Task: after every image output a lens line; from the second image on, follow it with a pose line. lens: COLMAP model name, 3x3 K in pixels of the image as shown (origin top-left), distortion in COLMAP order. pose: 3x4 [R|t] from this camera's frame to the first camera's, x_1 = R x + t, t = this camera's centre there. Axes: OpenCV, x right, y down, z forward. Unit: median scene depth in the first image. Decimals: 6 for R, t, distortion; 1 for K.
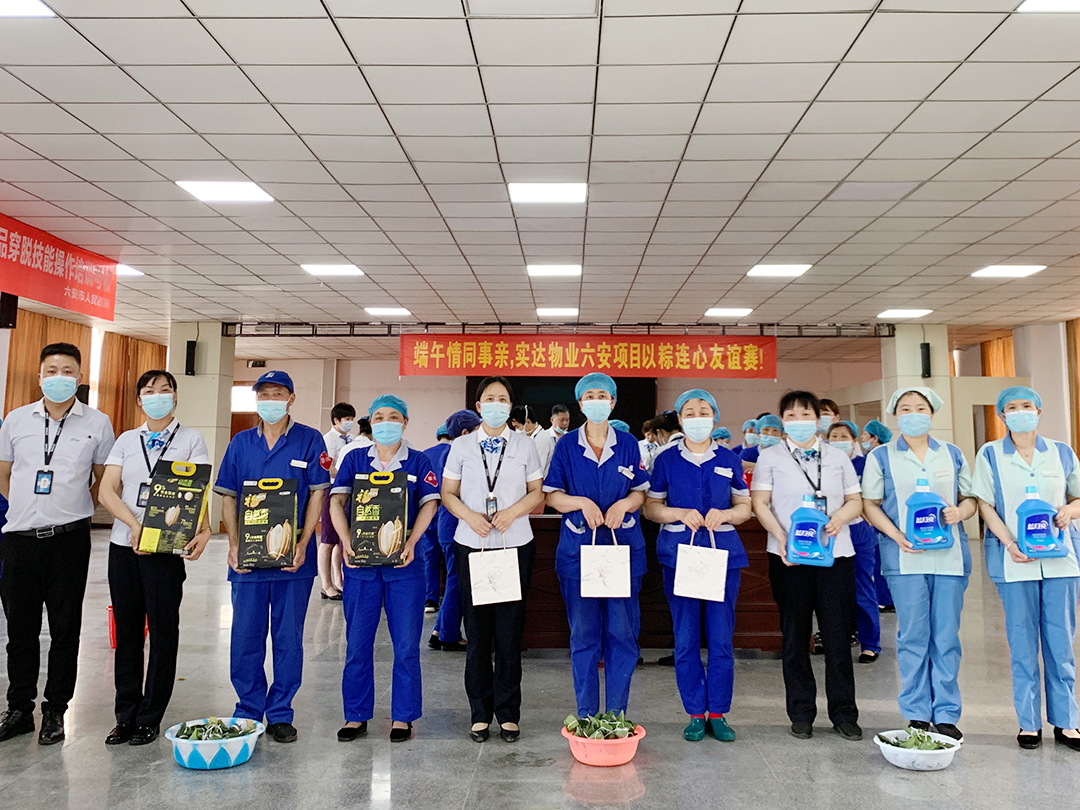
lens RADIAL K [[839.8, 0, 540.4], [0, 839.8, 404.8], [0, 0, 1]] dist [0.007955, 0.000889]
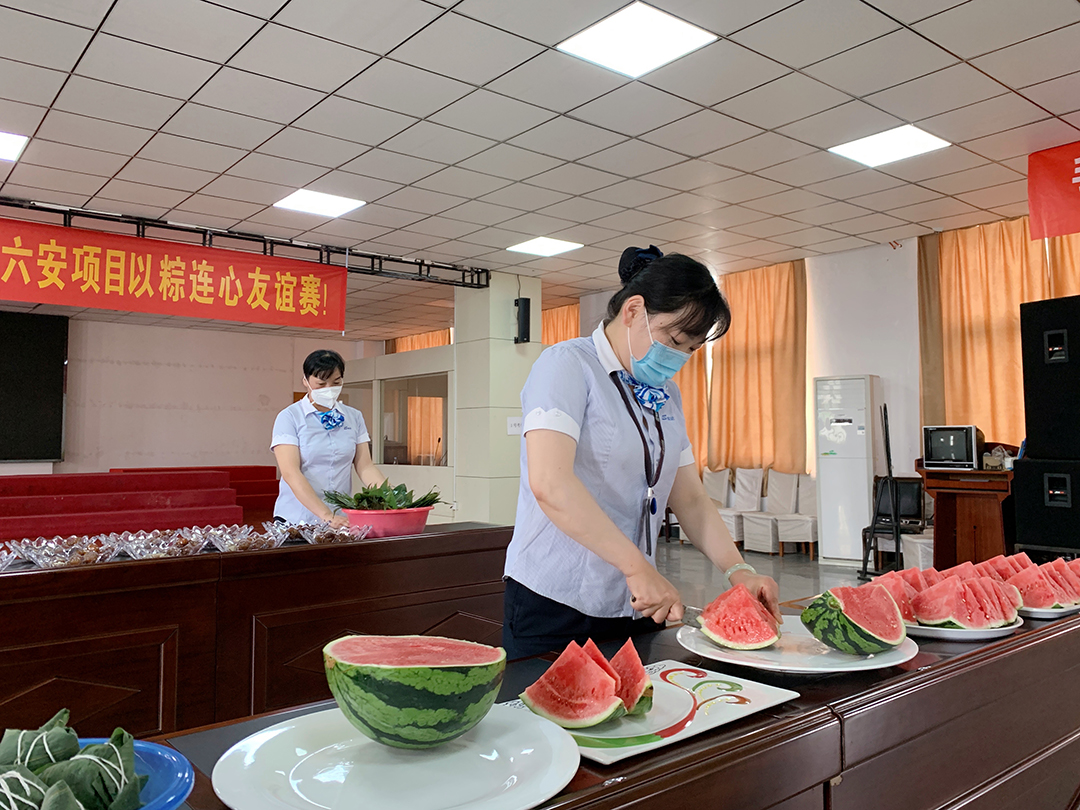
lens RADIAL K [[839.8, 0, 541.7], [0, 839.8, 401.8], [0, 0, 1]] dist [0.007955, 0.000889]
pose [[0.752337, 0.021208, 0.658437, -0.043377], [-0.022583, 0.999725, -0.006397, 0.026691], [-0.658391, -0.010057, 0.752609, 0.382833]]
